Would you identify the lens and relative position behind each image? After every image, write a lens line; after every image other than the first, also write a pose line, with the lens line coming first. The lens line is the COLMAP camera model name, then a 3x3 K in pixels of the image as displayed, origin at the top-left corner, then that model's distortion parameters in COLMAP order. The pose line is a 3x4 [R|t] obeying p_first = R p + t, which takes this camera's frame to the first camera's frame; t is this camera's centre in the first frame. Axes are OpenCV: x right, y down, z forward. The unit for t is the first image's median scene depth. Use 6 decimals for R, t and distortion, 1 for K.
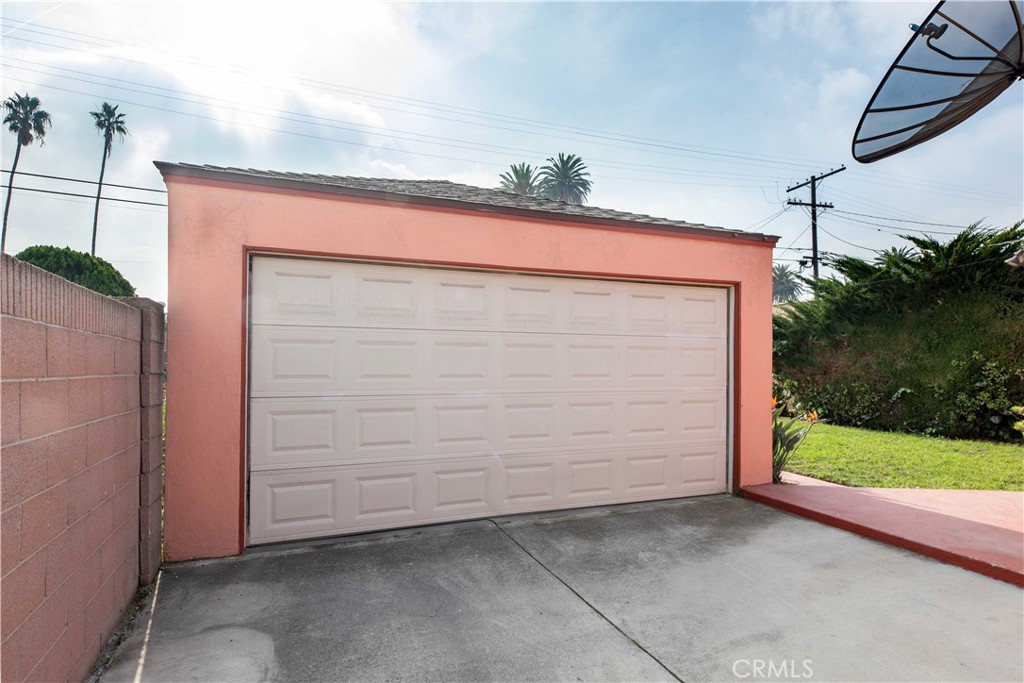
lens RADIAL K [[568.8, 0, 513.6], [0, 568.8, 350.0], [0, 0, 1]] dist [0.005111, -0.002134]
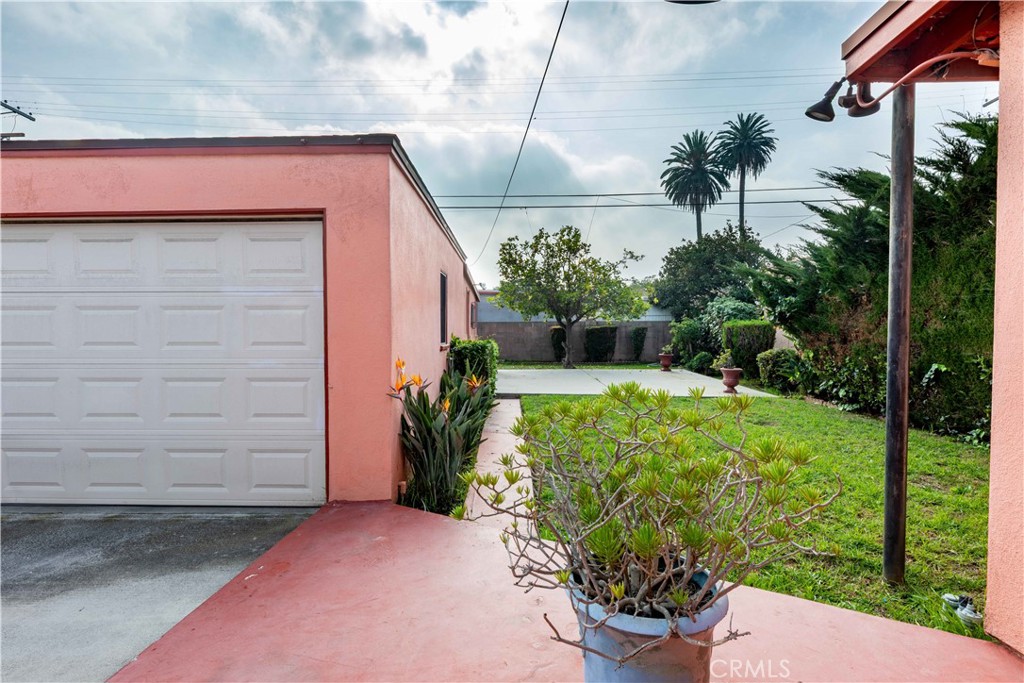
lens RADIAL K [[504.1, 0, 512.0], [0, 504.1, 340.5], [0, 0, 1]] dist [0.000648, -0.000606]
pose [[0.915332, -0.000440, -0.402700, 0.486315], [0.016300, 0.999220, 0.035960, 0.012569], [0.402370, -0.039479, 0.914625, 0.299279]]
